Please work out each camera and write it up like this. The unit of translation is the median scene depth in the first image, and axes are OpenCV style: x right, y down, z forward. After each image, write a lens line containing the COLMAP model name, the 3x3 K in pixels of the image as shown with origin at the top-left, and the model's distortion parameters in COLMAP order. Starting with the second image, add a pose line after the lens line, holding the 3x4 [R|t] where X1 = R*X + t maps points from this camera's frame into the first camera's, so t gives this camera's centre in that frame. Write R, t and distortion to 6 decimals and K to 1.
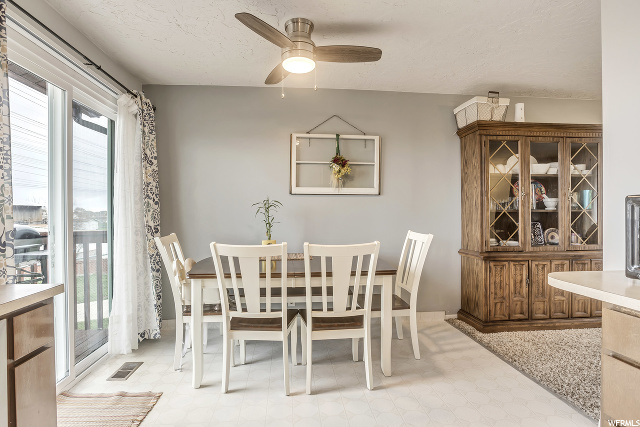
lens RADIAL K [[334.7, 0, 320.0], [0, 334.7, 213.5], [0, 0, 1]] dist [-0.035386, -0.000214]
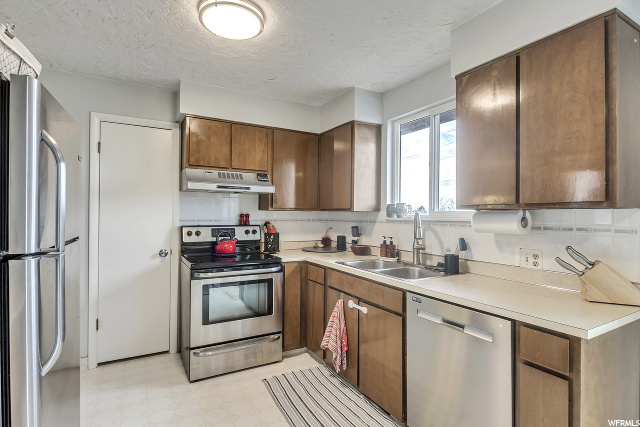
lens RADIAL K [[324.7, 0, 320.0], [0, 324.7, 213.5], [0, 0, 1]] dist [-0.003378, -0.000626]
pose [[-0.914126, 0.001519, -0.405427, 0.132515], [-0.001706, 0.999970, 0.007591, -0.056088], [0.405427, 0.007631, -0.914096, 0.664661]]
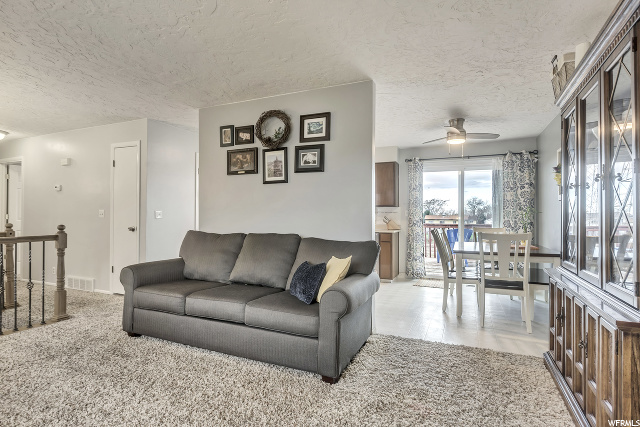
lens RADIAL K [[324.7, 0, 320.0], [0, 324.7, 213.5], [0, 0, 1]] dist [-0.003378, -0.000626]
pose [[-0.497882, -0.007163, -0.867215, 1.625250], [-0.006799, 0.999967, -0.004356, -0.002713], [0.867218, 0.003728, -0.497915, 1.034675]]
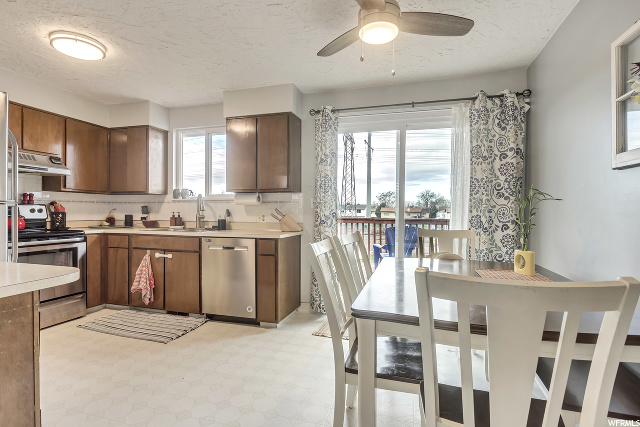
lens RADIAL K [[327.4, 0, 320.0], [0, 327.4, 213.5], [0, 0, 1]] dist [-0.000916, 0.000203]
pose [[-0.383628, 0.013900, -0.923383, 0.631535], [-0.008149, 0.999797, 0.018436, -0.000723], [0.923452, 0.014598, -0.383437, 0.977801]]
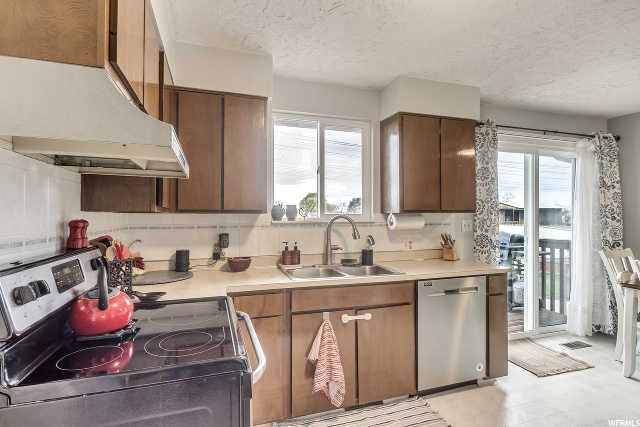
lens RADIAL K [[324.7, 0, 320.0], [0, 324.7, 213.5], [0, 0, 1]] dist [-0.003378, -0.000626]
pose [[0.215004, 0.002691, -0.976609, 0.438236], [-0.007023, 0.999975, 0.001209, -0.057947], [0.976588, 0.006599, 0.215017, -0.297500]]
